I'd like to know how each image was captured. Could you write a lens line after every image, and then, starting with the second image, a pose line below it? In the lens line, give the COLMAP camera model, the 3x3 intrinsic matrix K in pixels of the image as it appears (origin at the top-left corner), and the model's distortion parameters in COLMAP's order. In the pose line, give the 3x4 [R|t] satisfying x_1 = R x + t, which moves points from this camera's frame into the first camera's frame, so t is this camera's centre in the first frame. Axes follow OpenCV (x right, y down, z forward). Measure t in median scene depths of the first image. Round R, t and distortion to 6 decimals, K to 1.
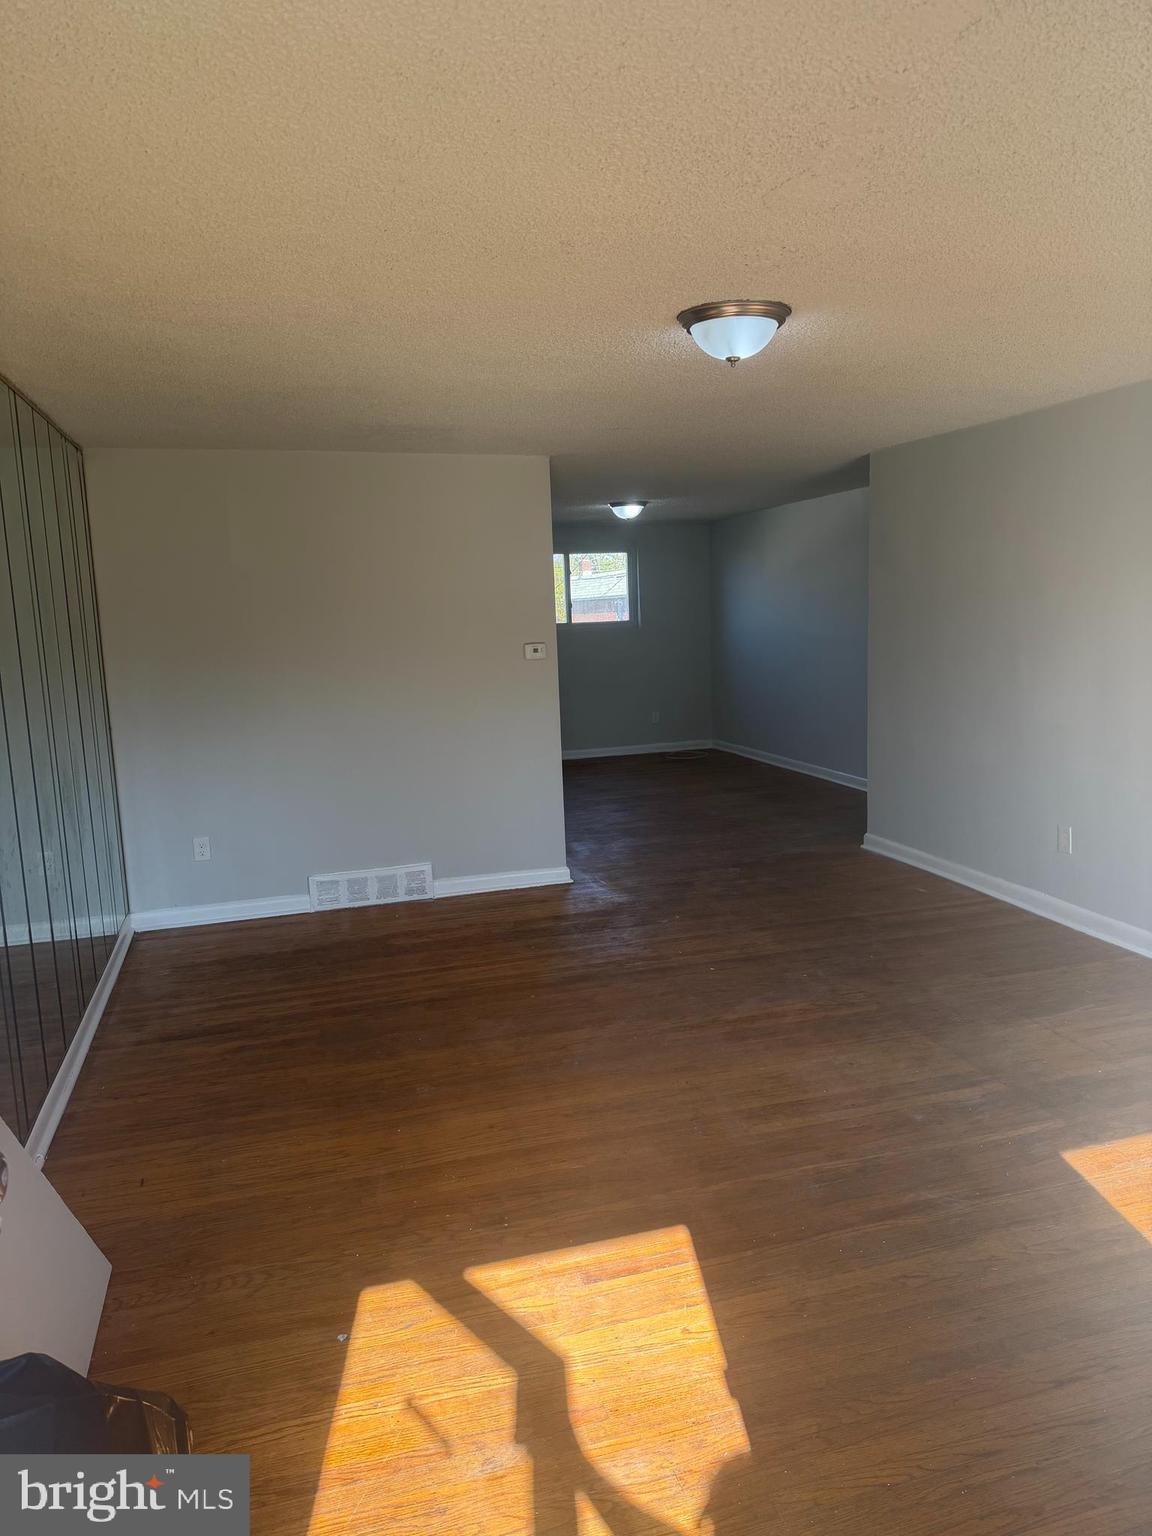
lens RADIAL K [[1064.4, 0, 573.3], [0, 1064.4, 759.3], [0, 0, 1]] dist [0.144632, -0.257389]
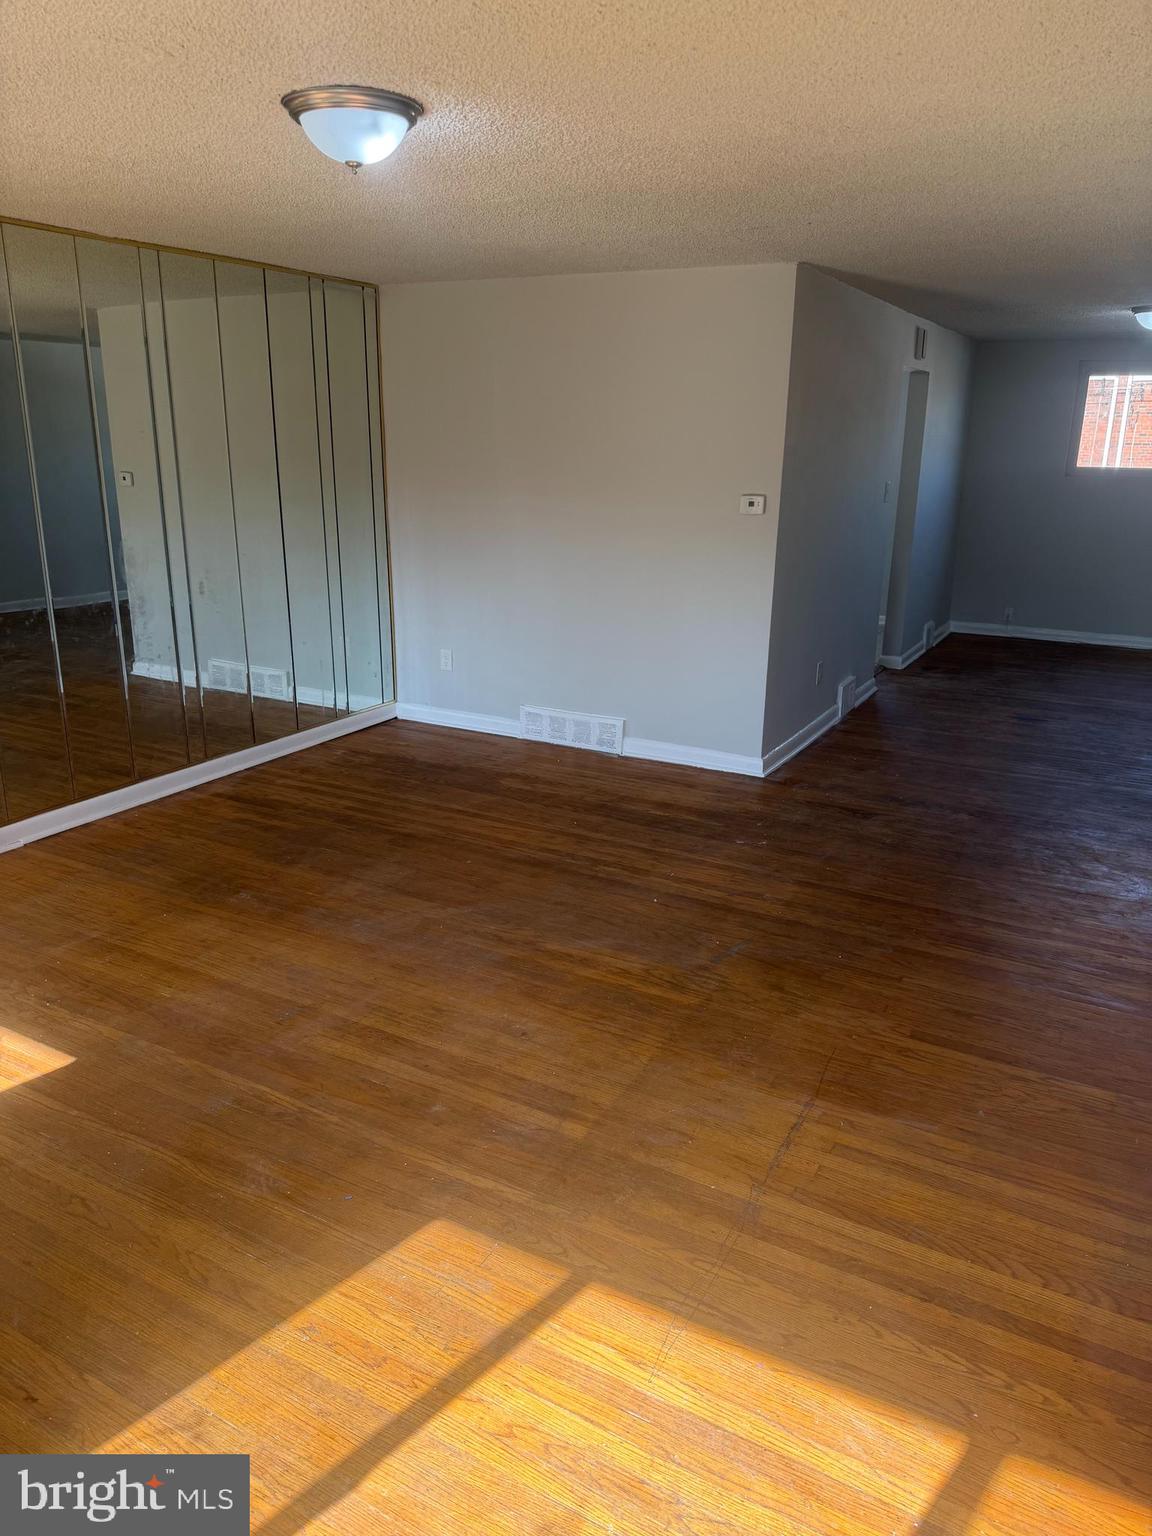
lens RADIAL K [[1064.4, 0, 573.3], [0, 1064.4, 759.3], [0, 0, 1]] dist [0.144632, -0.257389]
pose [[0.705108, 0.245723, -0.665164, 0.604456], [-0.134015, 0.967313, 0.215279, -0.087082], [0.696321, -0.062653, 0.714991, 0.334692]]
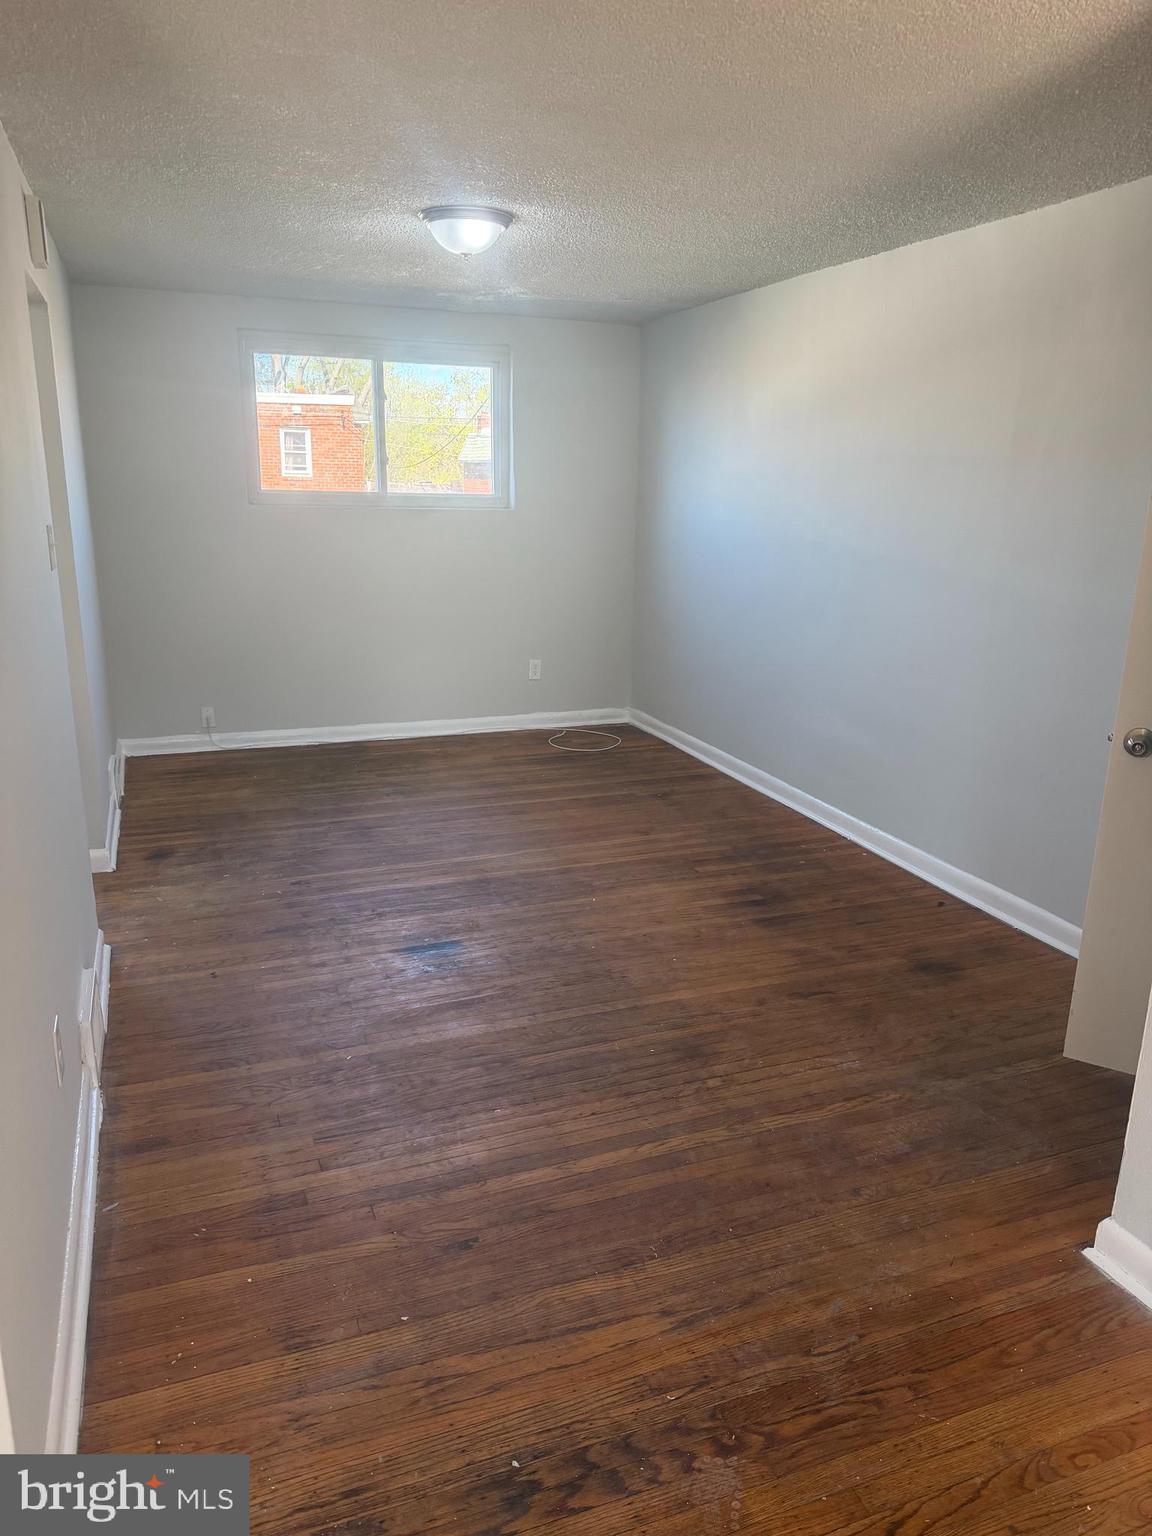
lens RADIAL K [[1064.4, 0, 573.3], [0, 1064.4, 759.3], [0, 0, 1]] dist [0.144632, -0.257389]
pose [[0.995063, 0.033923, 0.093267, 0.108260], [-0.044756, 0.992166, 0.116633, -0.141737], [-0.088580, -0.120231, 0.988786, 0.993872]]
